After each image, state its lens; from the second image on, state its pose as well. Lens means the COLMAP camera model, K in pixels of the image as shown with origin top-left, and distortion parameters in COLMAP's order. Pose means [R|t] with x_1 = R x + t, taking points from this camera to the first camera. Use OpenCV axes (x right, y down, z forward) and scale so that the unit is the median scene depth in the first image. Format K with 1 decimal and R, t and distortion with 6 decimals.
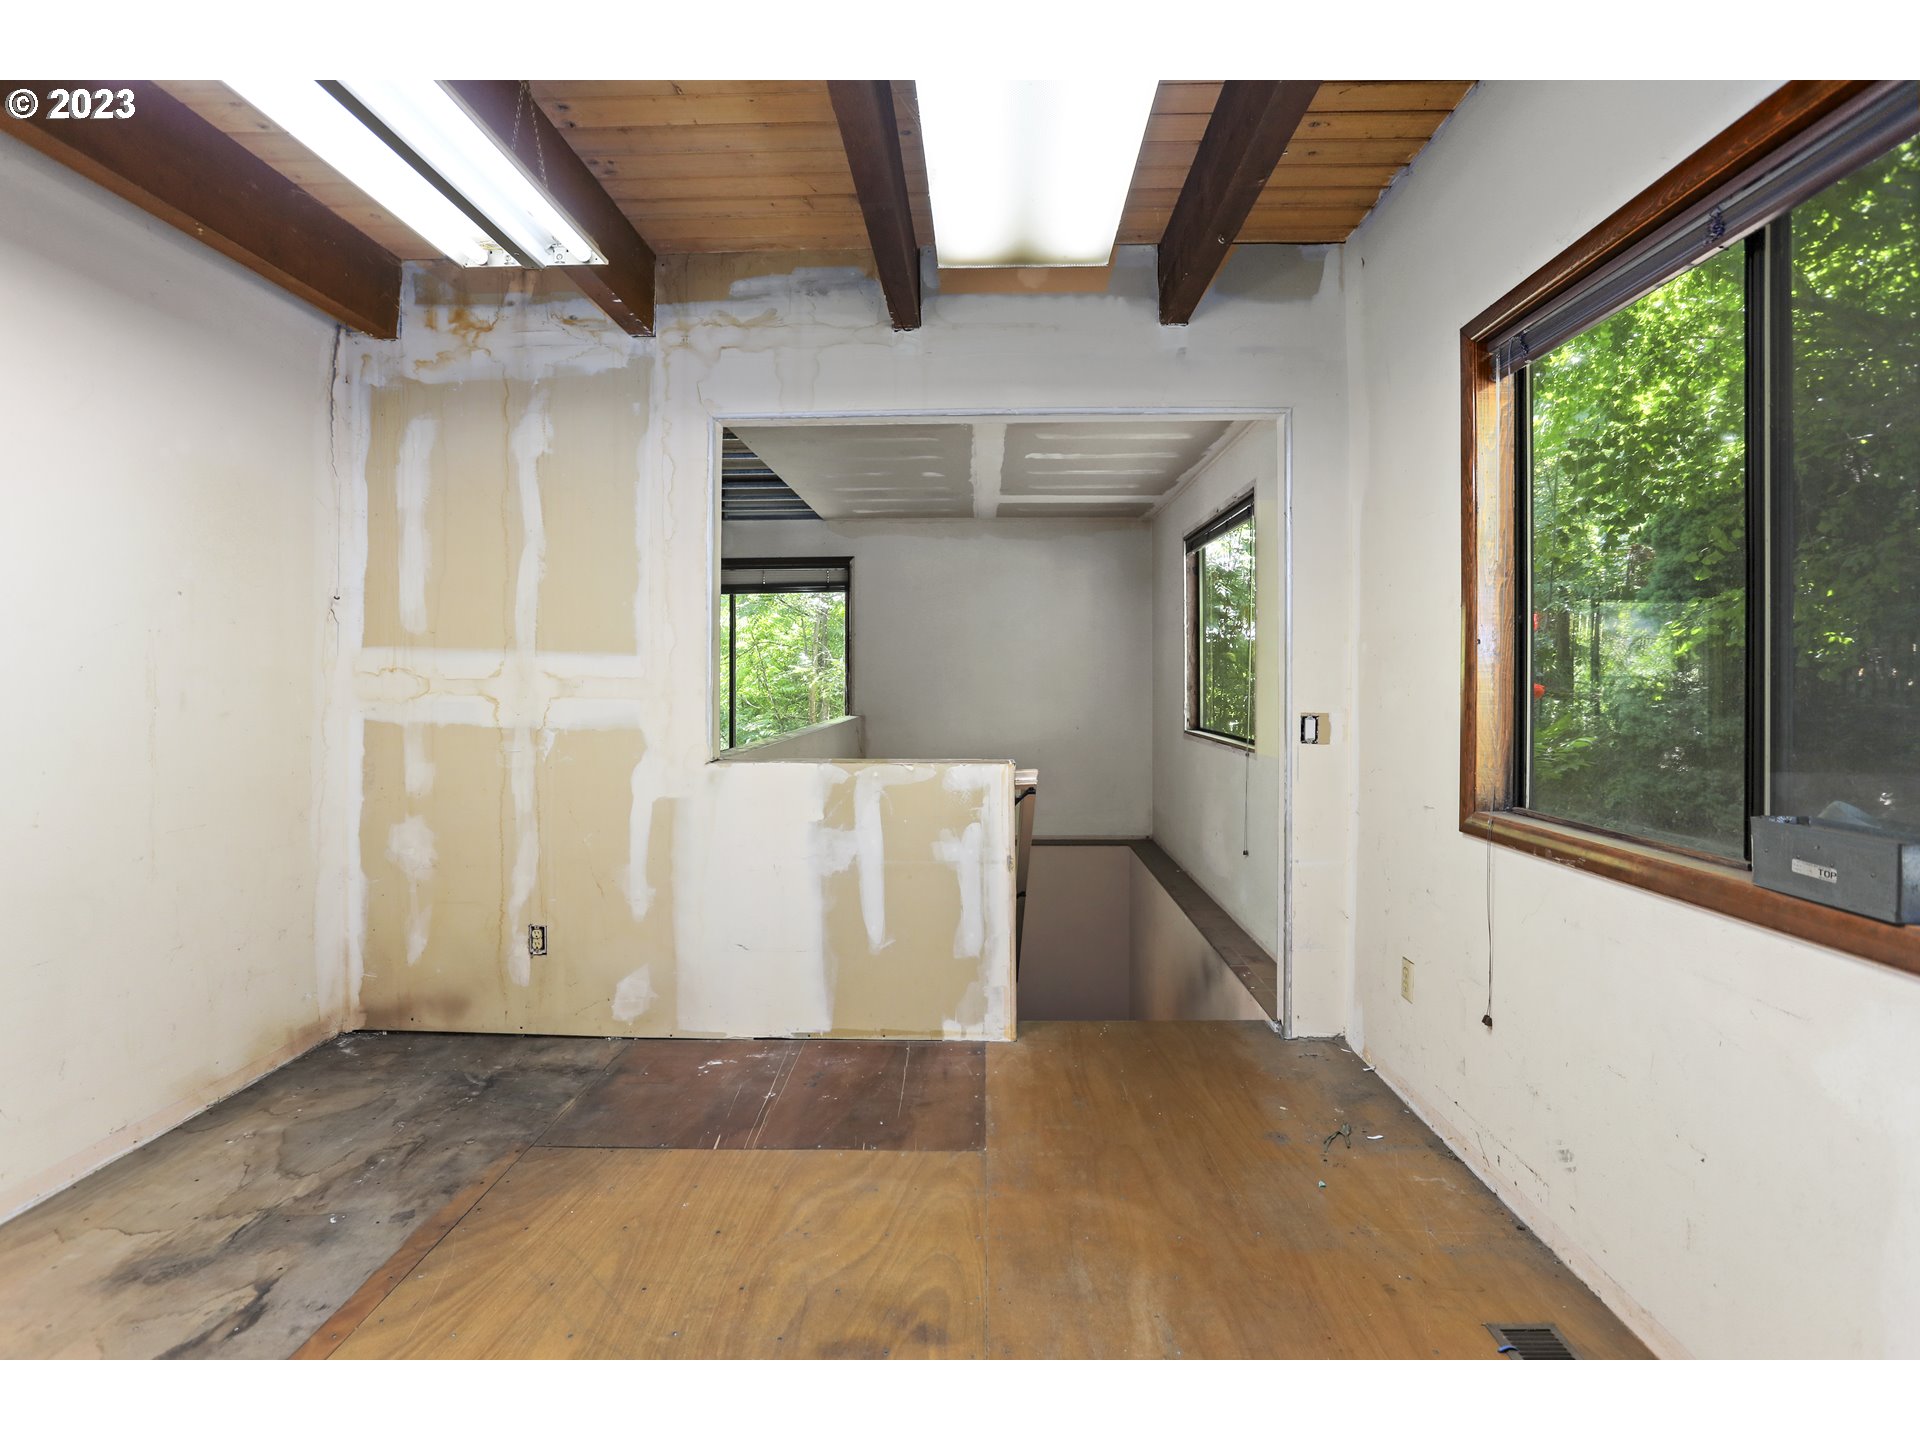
lens RADIAL K [[932.8, 0, 960.8], [0, 932.8, 710.8], [0, 0, 1]] dist [-0.020141, 0.000657]
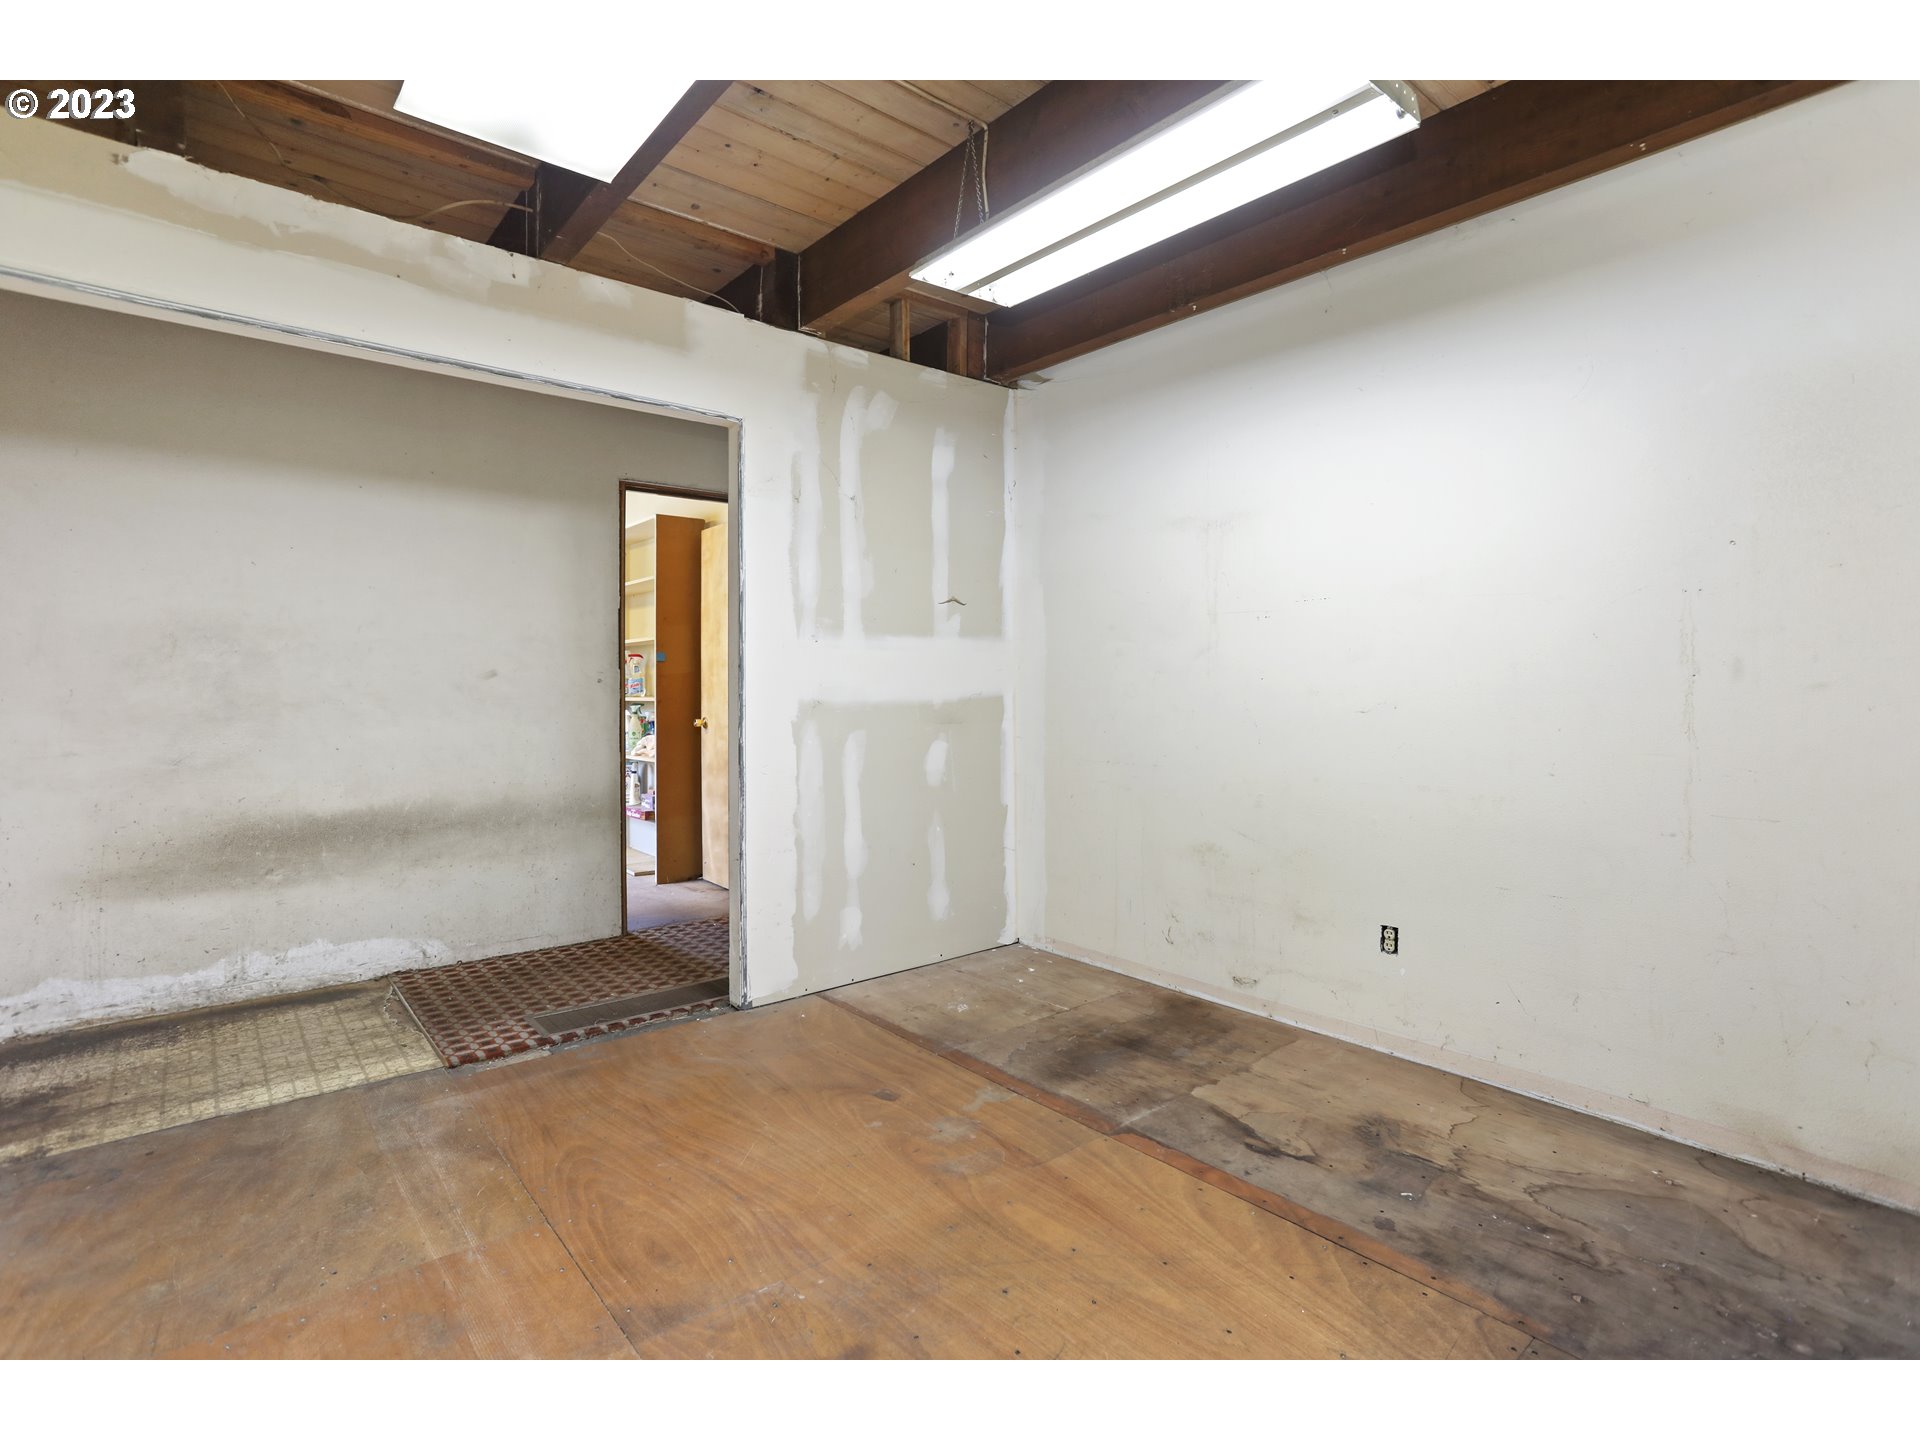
lens RADIAL K [[932.8, 0, 966.1], [0, 932.8, 702.8], [0, 0, 1]] dist [-0.020141, 0.000657]
pose [[-0.746331, 0.020350, -0.665263, 0.297866], [-0.020547, 0.998352, 0.053589, -0.011576], [0.665257, 0.053664, -0.744683, 1.326233]]
